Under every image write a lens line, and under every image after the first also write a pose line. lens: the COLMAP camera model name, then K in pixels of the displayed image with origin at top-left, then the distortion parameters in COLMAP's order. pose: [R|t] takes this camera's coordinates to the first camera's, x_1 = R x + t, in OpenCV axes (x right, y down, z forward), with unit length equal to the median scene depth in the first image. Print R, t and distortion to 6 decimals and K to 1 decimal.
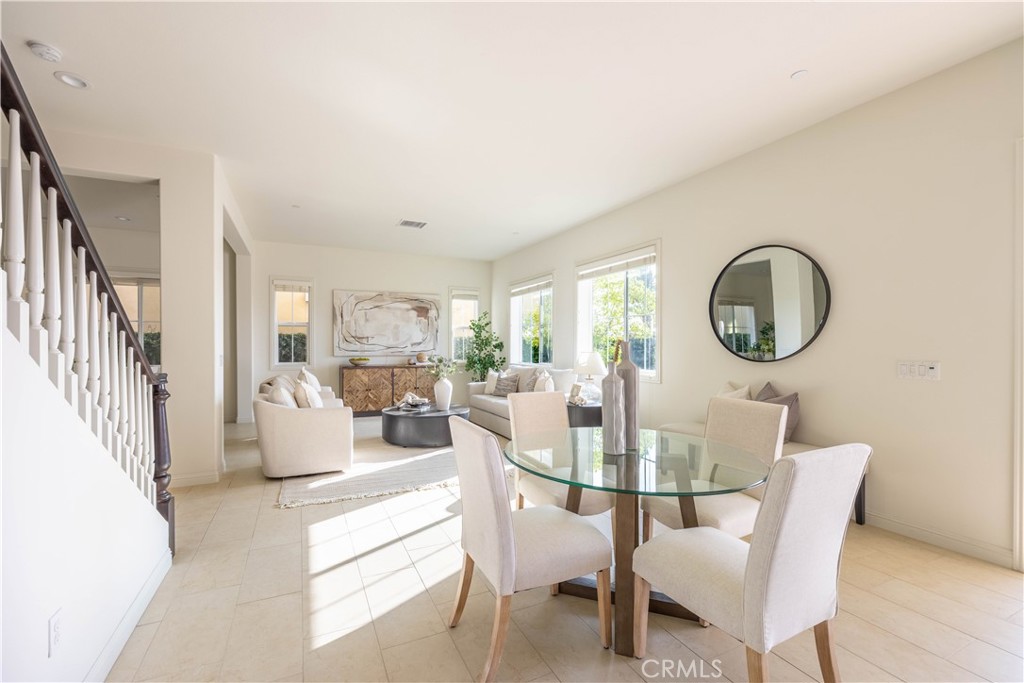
lens RADIAL K [[407.5, 0, 510.8], [0, 407.5, 348.3], [0, 0, 1]] dist [-0.008428, -0.000906]
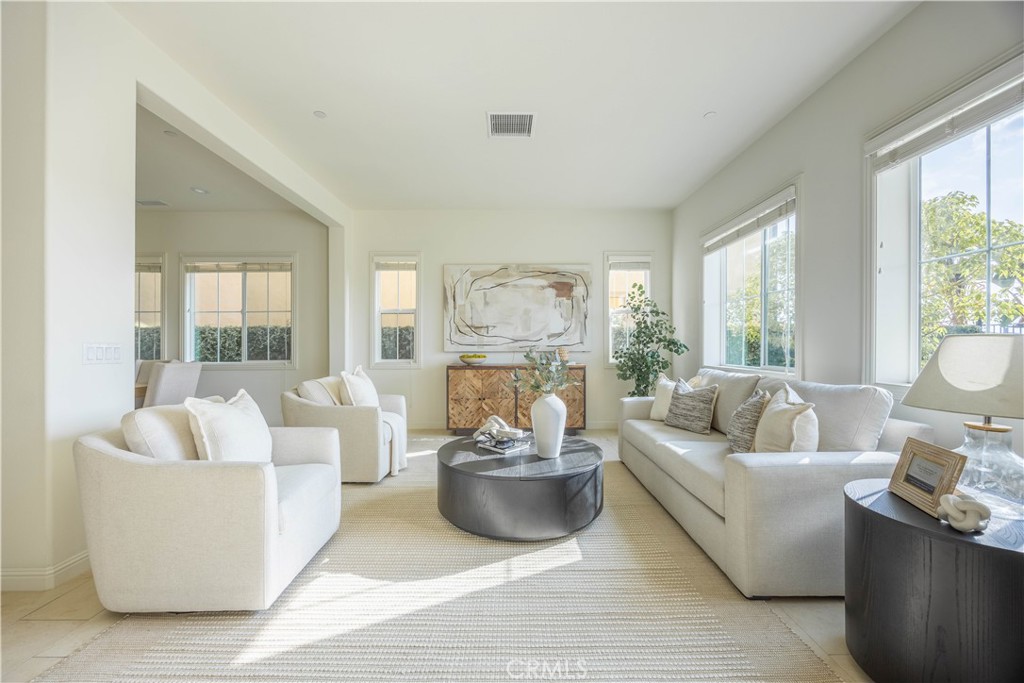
lens RADIAL K [[407.5, 0, 504.6], [0, 407.5, 348.7], [0, 0, 1]] dist [-0.008428, -0.000906]
pose [[0.892002, -0.000495, -0.452030, 0.010374], [0.002738, 0.999987, 0.004309, 0.010167], [0.452022, -0.005081, 0.891992, 0.366915]]
